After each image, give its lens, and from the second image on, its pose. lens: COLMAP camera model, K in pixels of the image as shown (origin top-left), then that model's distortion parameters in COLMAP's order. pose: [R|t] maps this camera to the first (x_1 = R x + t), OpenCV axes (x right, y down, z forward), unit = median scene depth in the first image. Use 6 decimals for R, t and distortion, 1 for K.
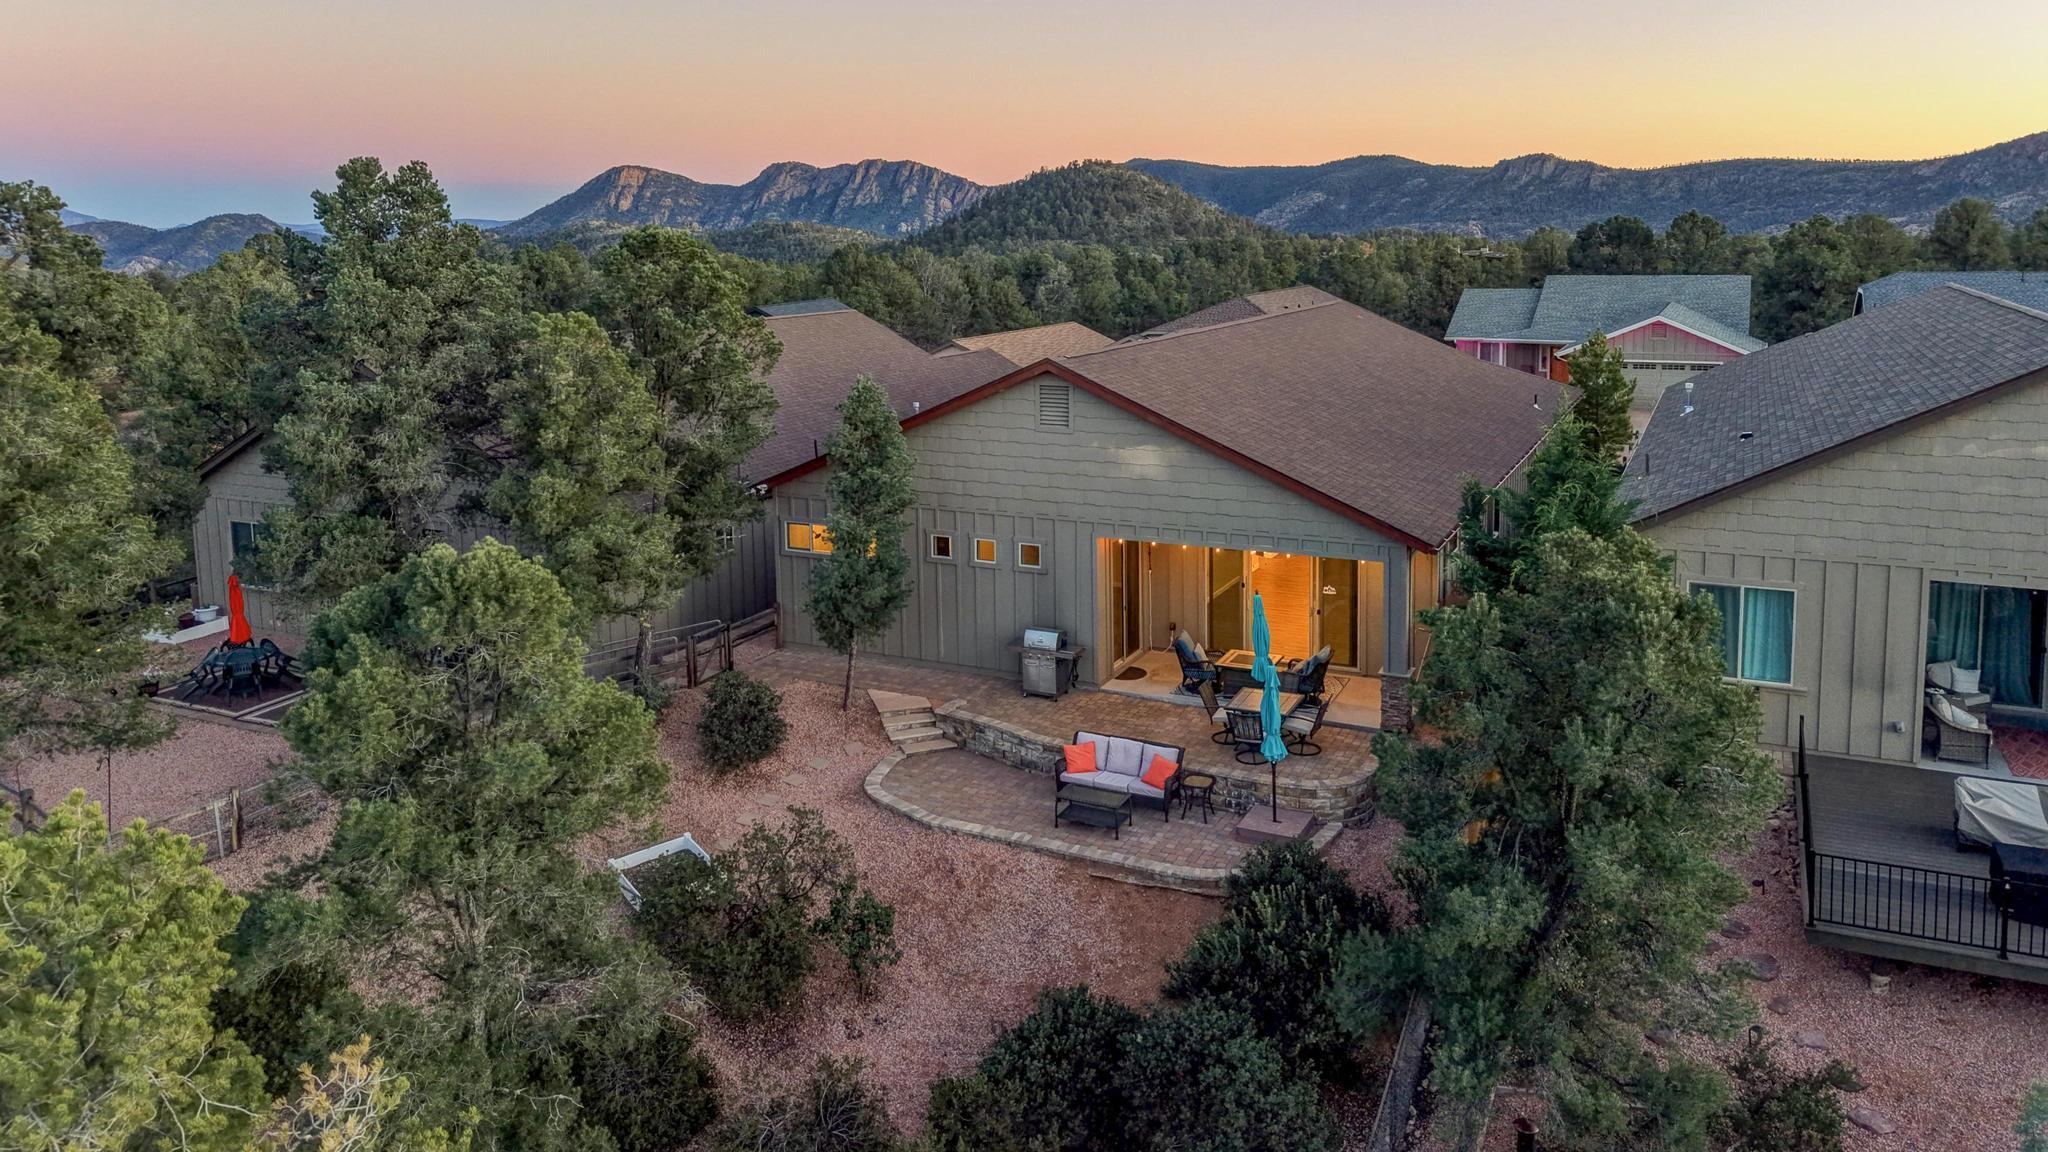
lens RADIAL K [[1440.6, 0, 1102.5], [0, 1440.6, 453.8], [0, 0, 1]] dist [0.025162, -0.063673]
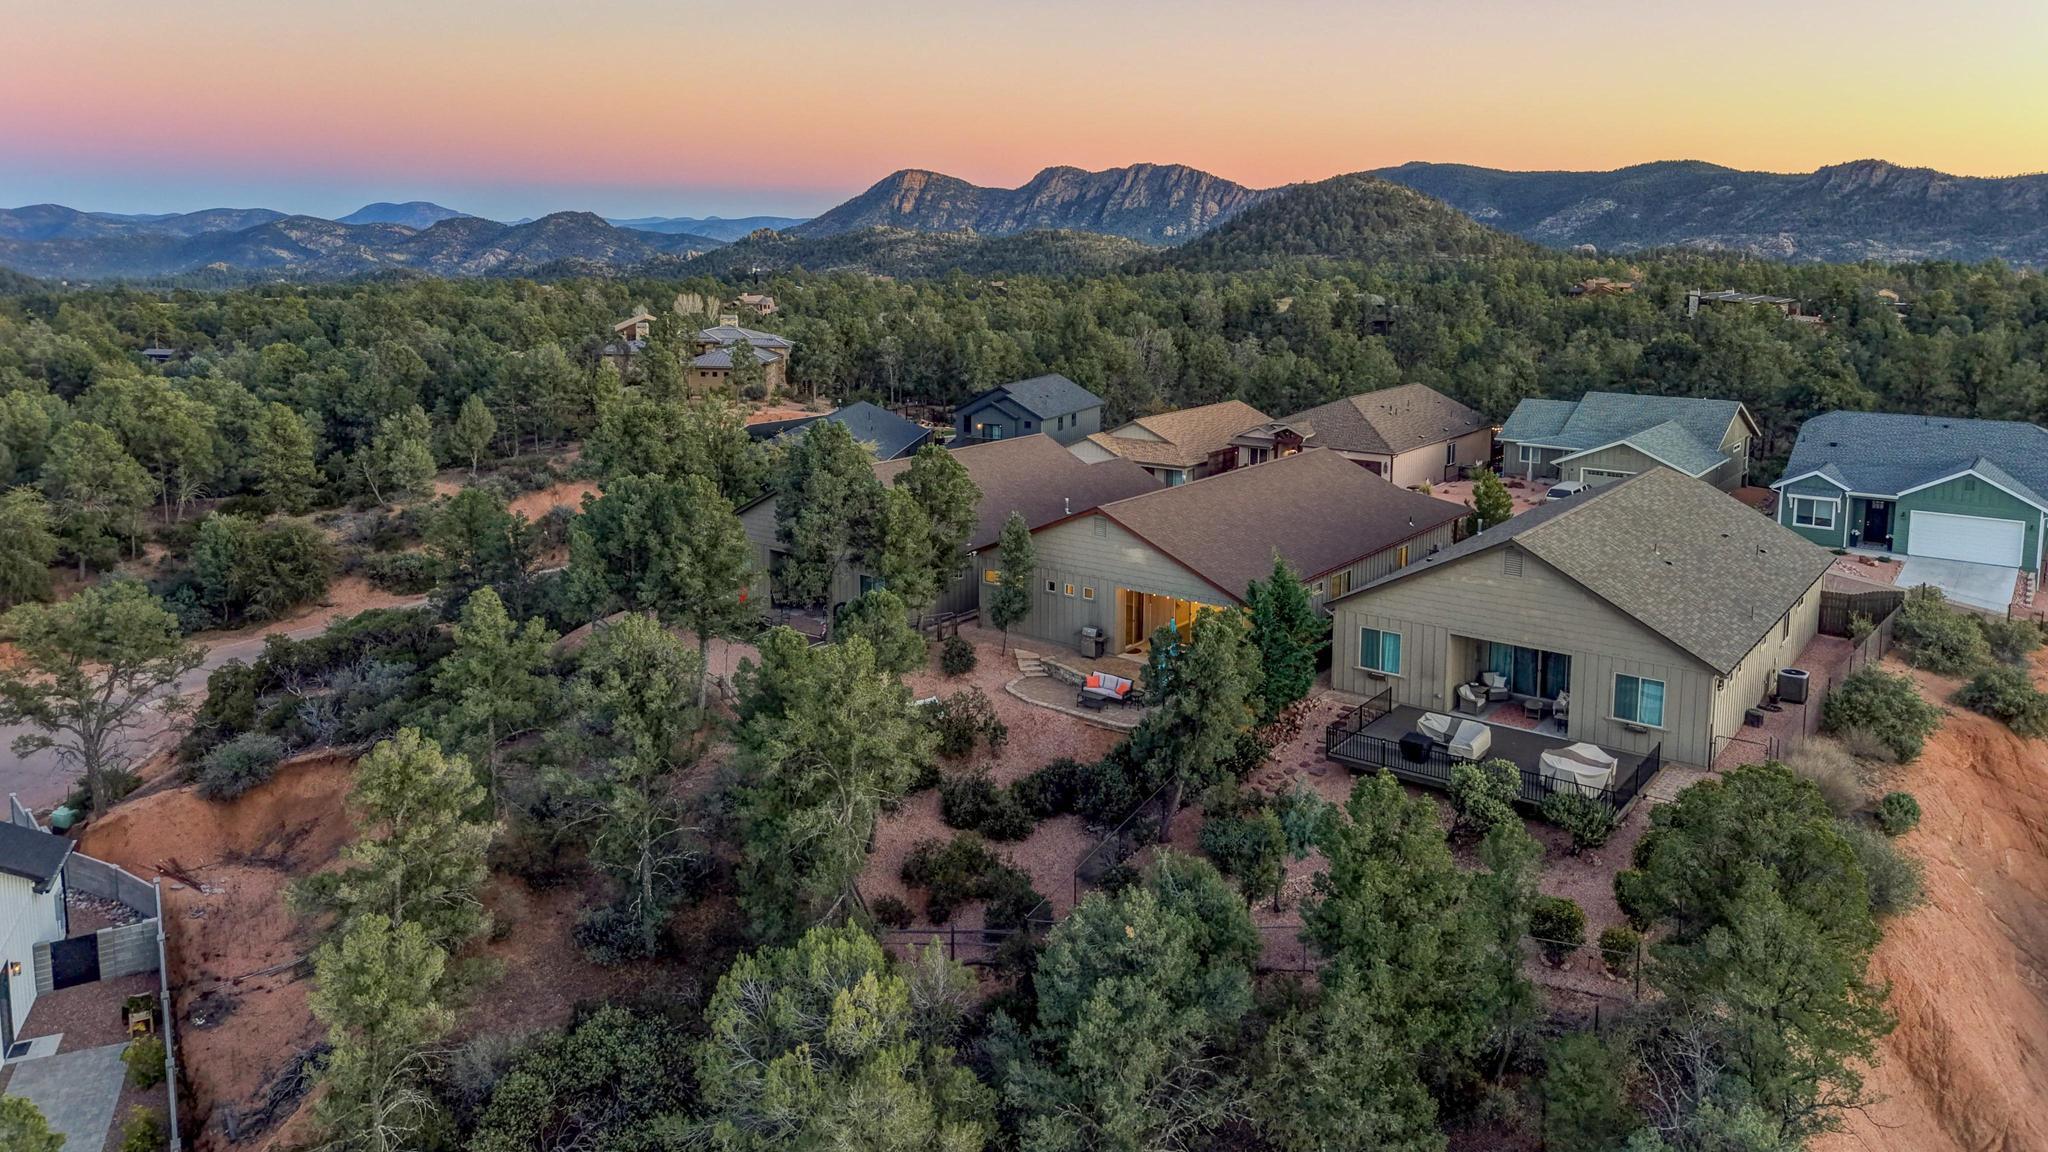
lens RADIAL K [[1505.5, 0, 1024.0], [0, 1505.5, 576.0], [0, 0, 1]] dist [-0.000480, -0.000298]
pose [[0.971474, 0.066307, -0.227687, 0.125485], [-0.046661, 0.994792, 0.090613, -0.053489], [0.232510, -0.077404, 0.969509, -0.417354]]
